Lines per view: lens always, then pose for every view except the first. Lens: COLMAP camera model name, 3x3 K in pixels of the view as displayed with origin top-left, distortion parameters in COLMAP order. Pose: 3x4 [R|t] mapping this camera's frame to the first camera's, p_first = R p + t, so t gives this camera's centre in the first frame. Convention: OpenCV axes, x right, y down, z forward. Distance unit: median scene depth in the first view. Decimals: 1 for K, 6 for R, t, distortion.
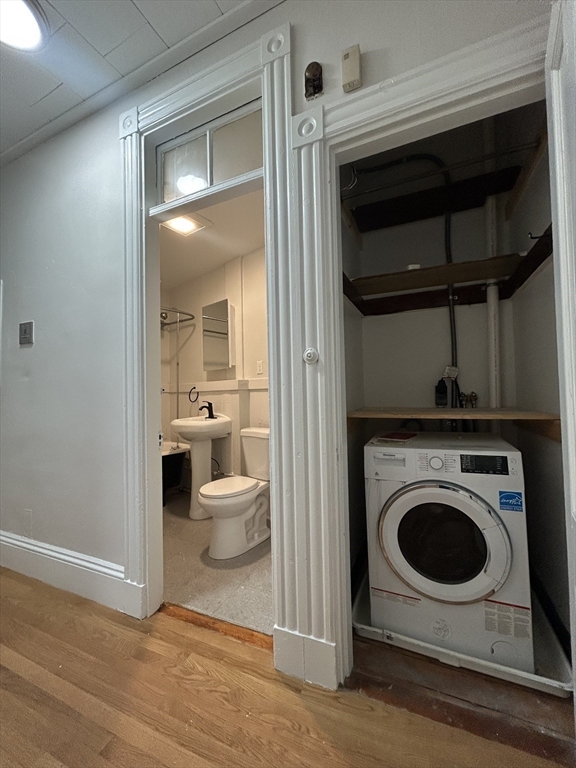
lens RADIAL K [[311.7, 0, 288.0], [0, 311.7, 384.0], [0, 0, 1]] dist [-0.002302, -0.000129]
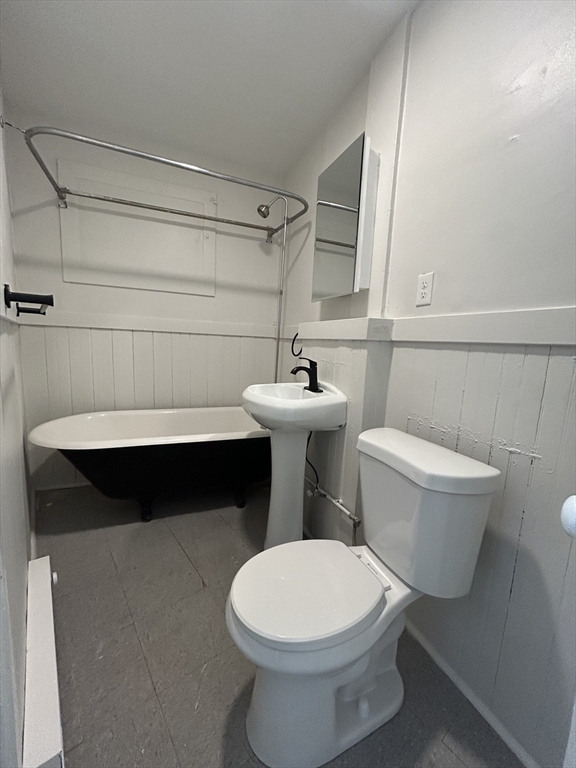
lens RADIAL K [[311.7, 0, 288.0], [0, 311.7, 384.0], [0, 0, 1]] dist [-0.002302, -0.000129]
pose [[0.892145, 0.125787, -0.433884, -0.054038], [-0.054908, 0.983525, 0.172232, 0.009104], [0.448400, -0.129832, 0.884353, 0.509121]]
